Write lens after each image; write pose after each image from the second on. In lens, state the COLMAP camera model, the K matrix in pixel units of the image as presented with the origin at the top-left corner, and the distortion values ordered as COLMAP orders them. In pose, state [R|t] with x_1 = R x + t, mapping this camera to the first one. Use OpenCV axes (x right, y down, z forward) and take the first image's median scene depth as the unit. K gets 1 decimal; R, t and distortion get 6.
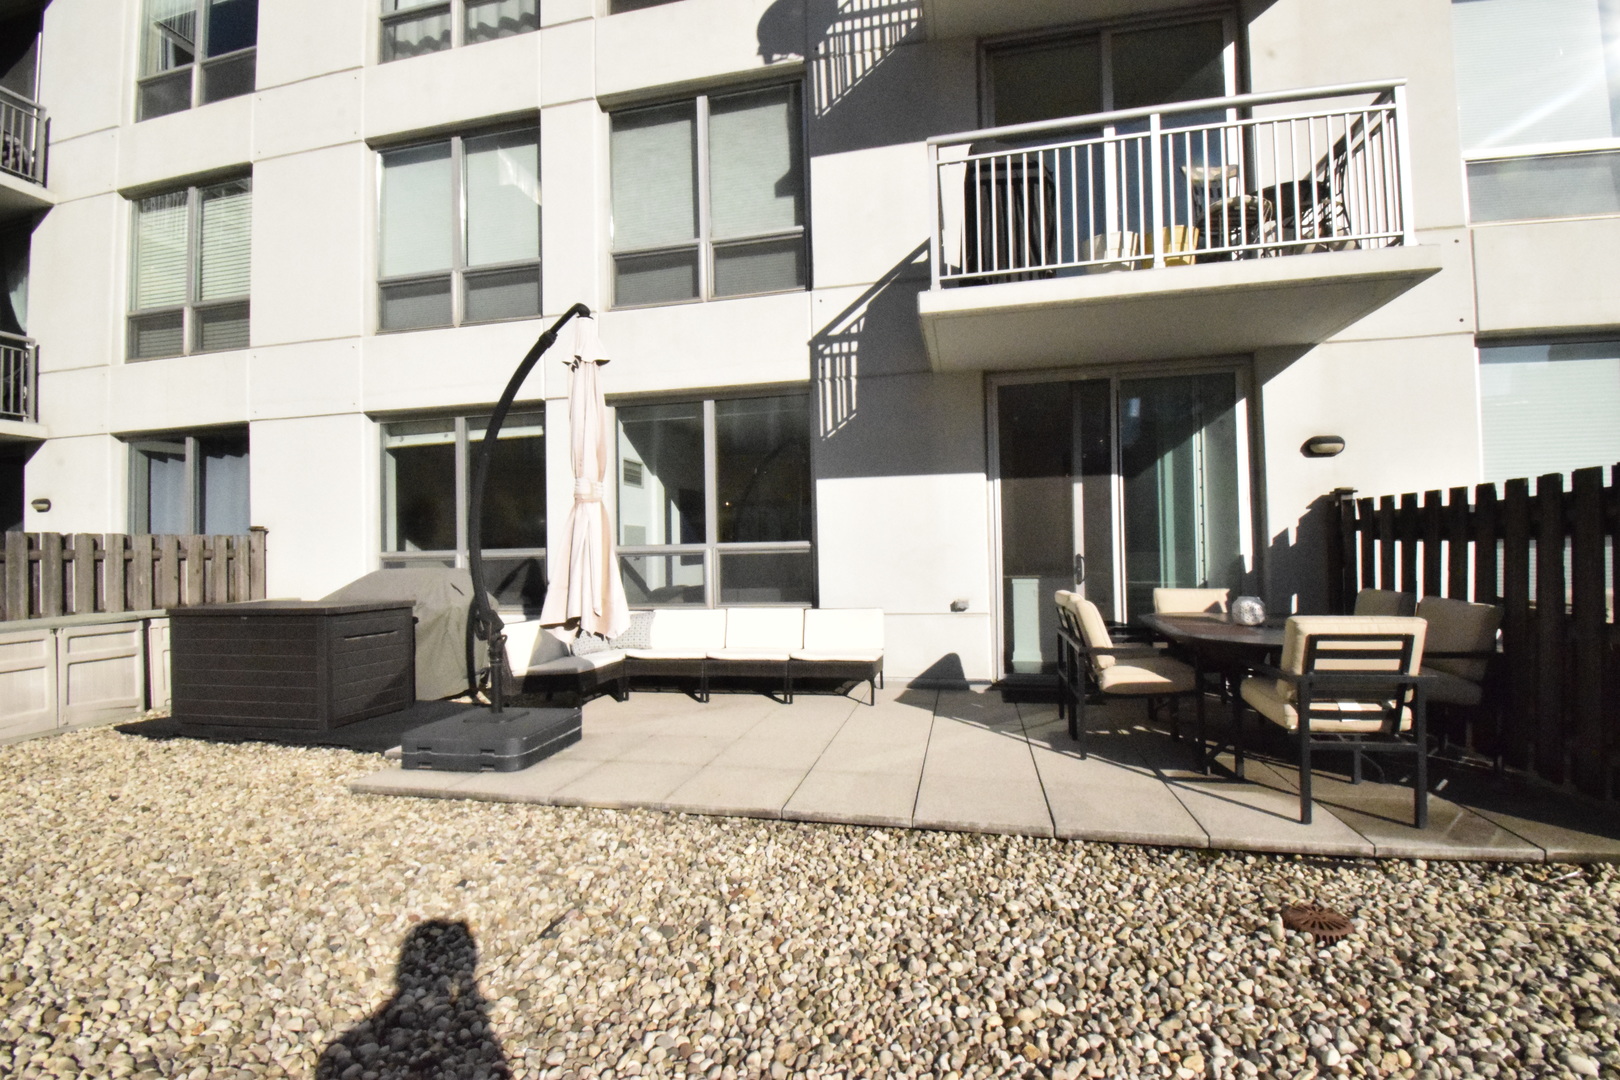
lens RADIAL K [[714.0, 0, 813.6], [0, 714.0, 541.3], [0, 0, 1]] dist [0.017602, -0.024545]
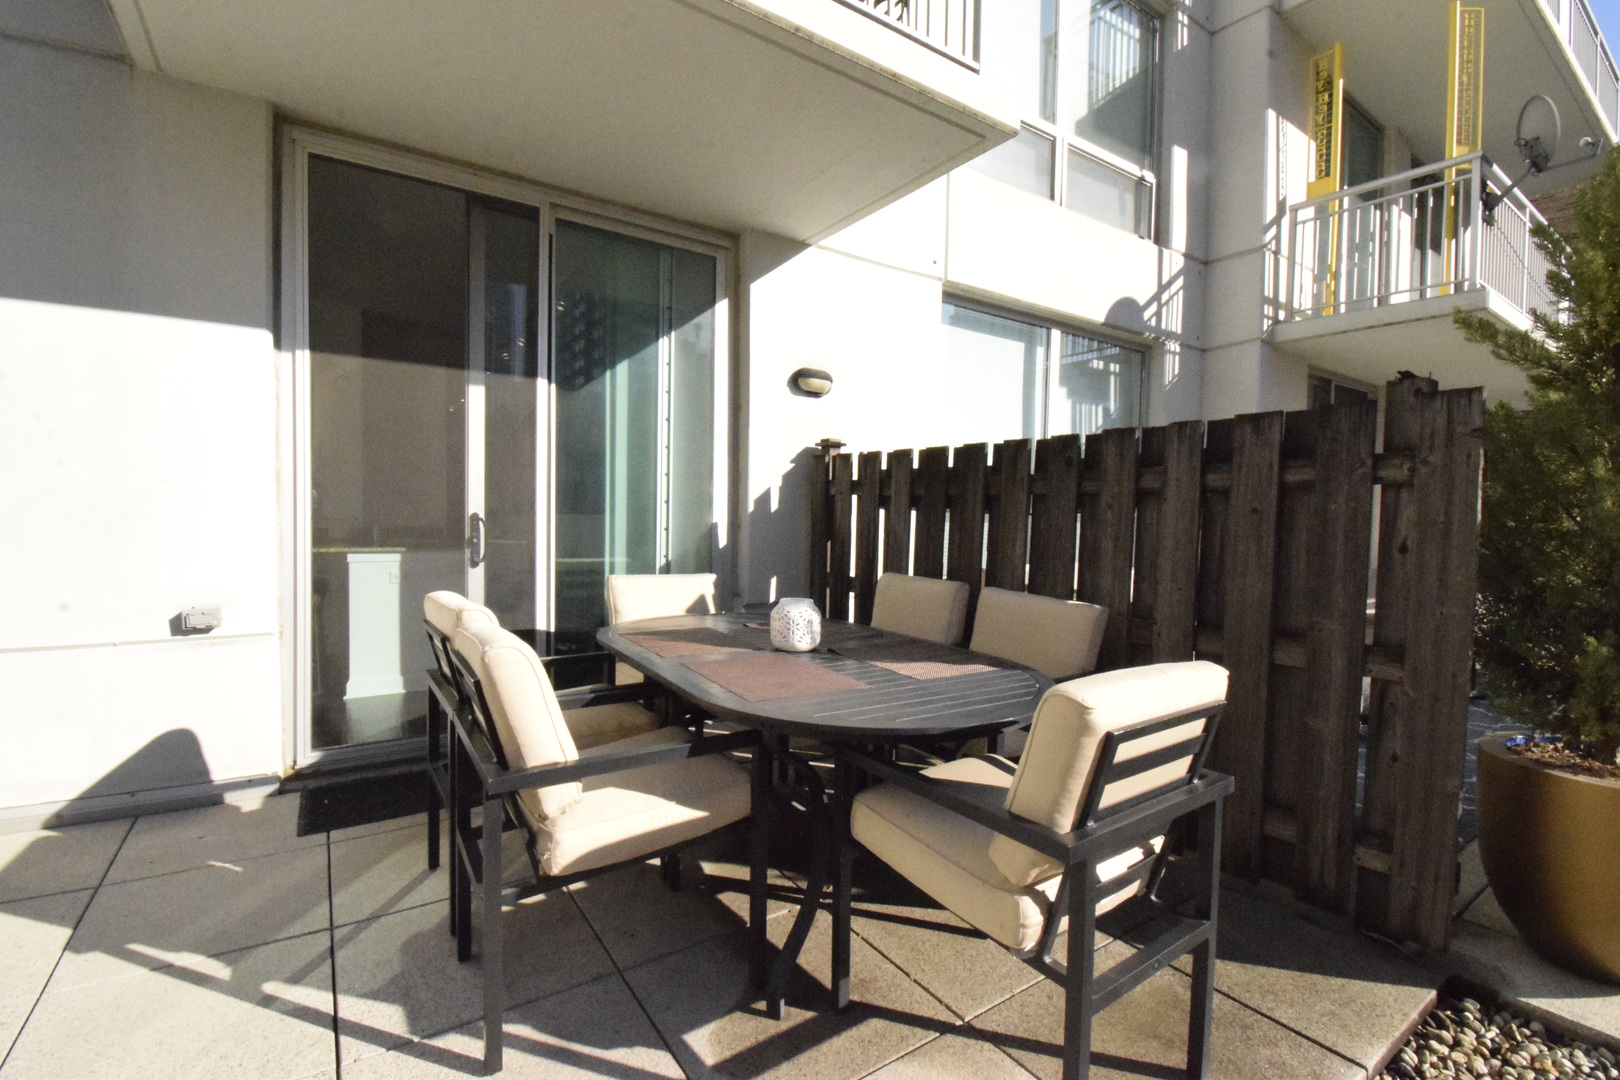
lens RADIAL K [[710.4, 0, 810.0], [0, 710.4, 540.0], [0, 0, 1]] dist [-0.004988, -0.000671]
pose [[0.687102, 0.007139, 0.726526, 0.158869], [-0.043796, 0.998540, 0.031607, 0.010333], [-0.725239, -0.053536, 0.686412, 0.458968]]
